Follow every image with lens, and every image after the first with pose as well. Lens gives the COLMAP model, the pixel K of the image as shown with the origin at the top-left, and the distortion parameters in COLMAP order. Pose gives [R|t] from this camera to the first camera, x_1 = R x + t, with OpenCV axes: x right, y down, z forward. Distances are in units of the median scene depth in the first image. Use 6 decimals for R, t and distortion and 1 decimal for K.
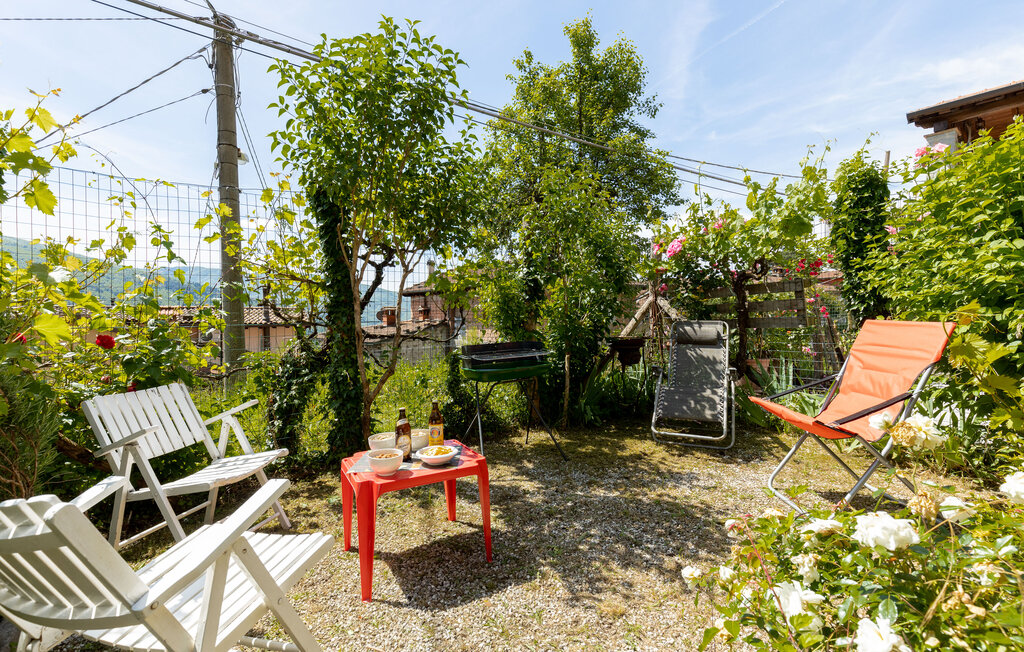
lens RADIAL K [[458.5, 0, 508.2], [0, 458.5, 328.4], [0, 0, 1]] dist [0.003990, -0.000942]
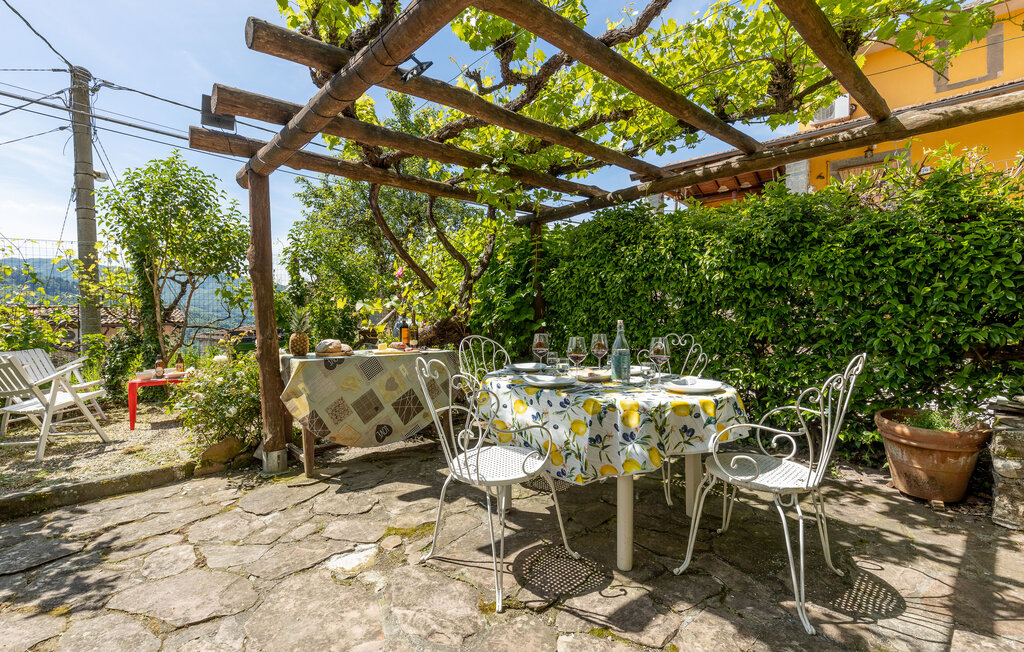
lens RADIAL K [[458.5, 0, 511.7], [0, 458.5, 326.6], [0, 0, 1]] dist [0.003990, -0.000942]
pose [[0.983633, 0.000955, 0.180181, 0.574495], [-0.001574, 0.999993, 0.003295, 0.010511], [-0.180176, -0.003524, 0.983628, -0.818995]]
